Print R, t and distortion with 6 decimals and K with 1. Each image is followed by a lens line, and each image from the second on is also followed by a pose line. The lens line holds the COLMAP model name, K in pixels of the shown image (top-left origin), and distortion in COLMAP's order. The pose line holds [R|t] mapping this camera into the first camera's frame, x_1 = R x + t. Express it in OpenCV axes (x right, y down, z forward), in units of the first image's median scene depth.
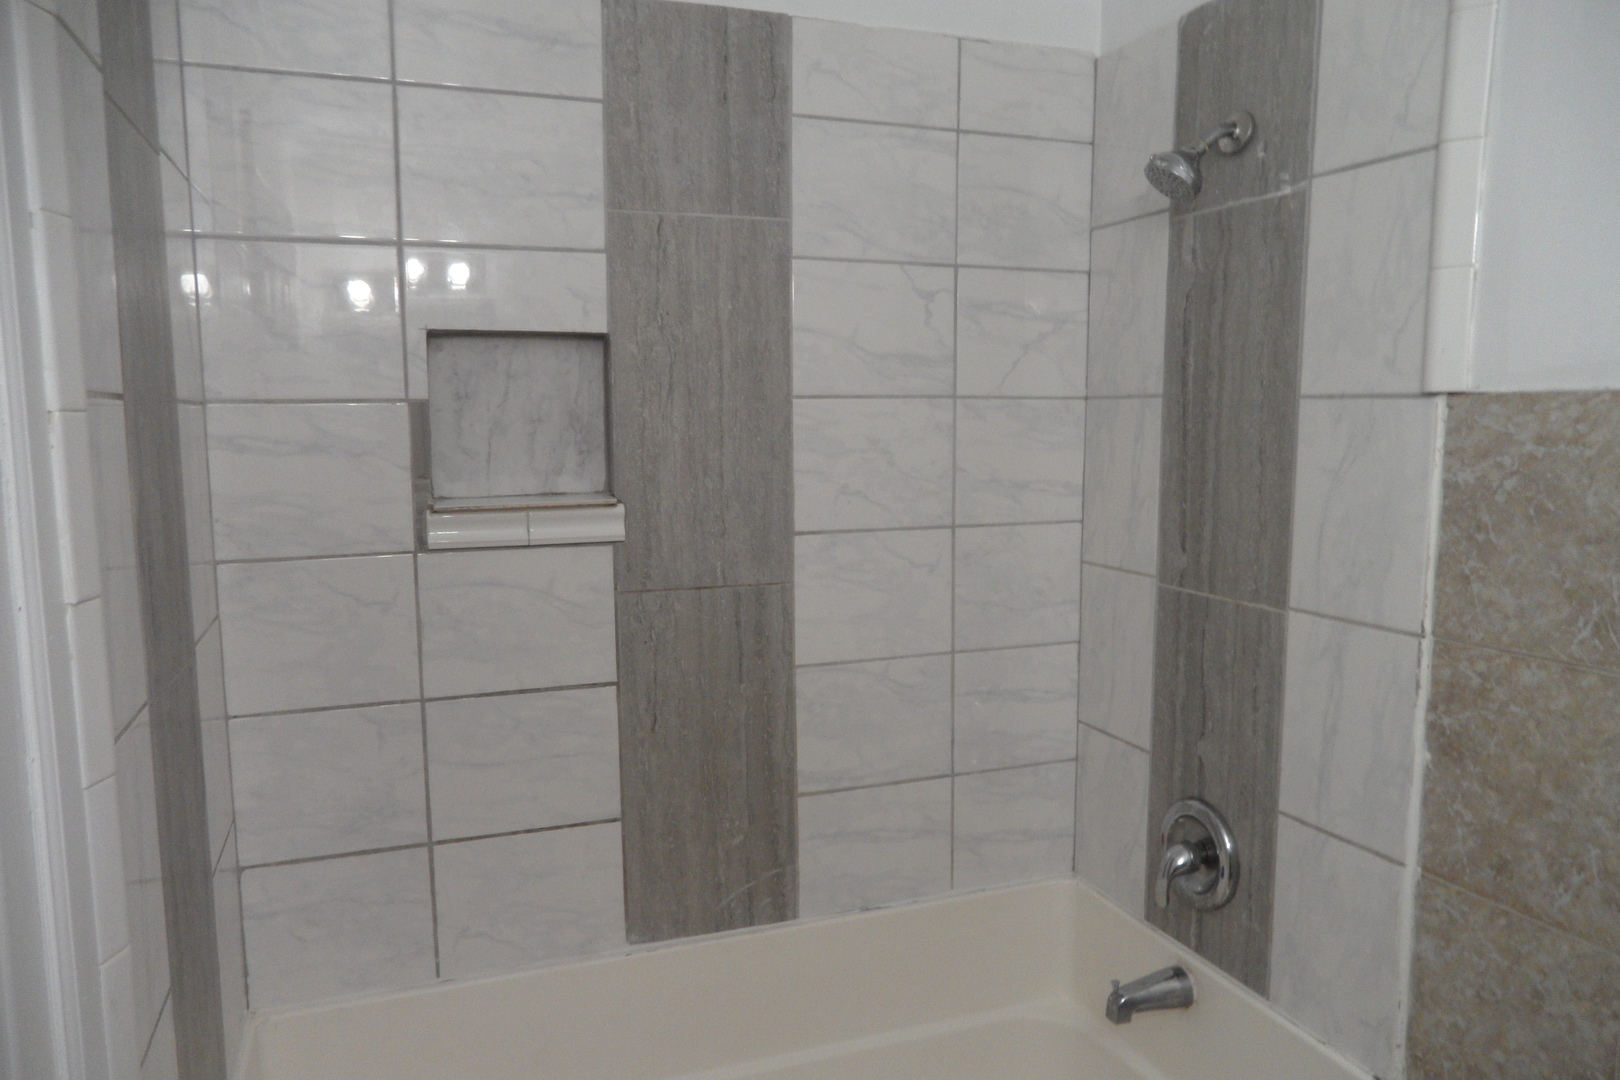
lens RADIAL K [[1163.5, 0, 835.6], [0, 1163.5, 558.0], [0, 0, 1]] dist [-0.016978, 0.043107]
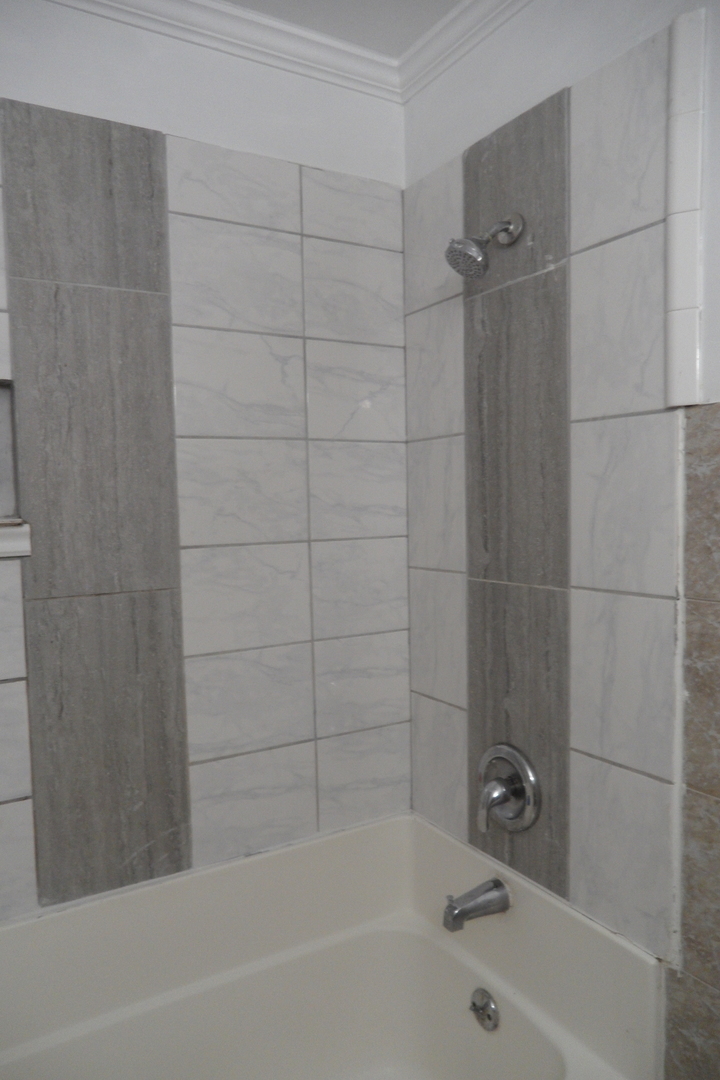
lens RADIAL K [[775.7, 0, 366.0], [0, 775.7, 542.8], [0, 0, 1]] dist [-0.016978, 0.043107]
pose [[0.986009, -0.027678, 0.164380, 0.025523], [0.039802, 0.996687, -0.070930, 0.041692], [-0.161872, 0.076480, 0.983844, 0.171010]]
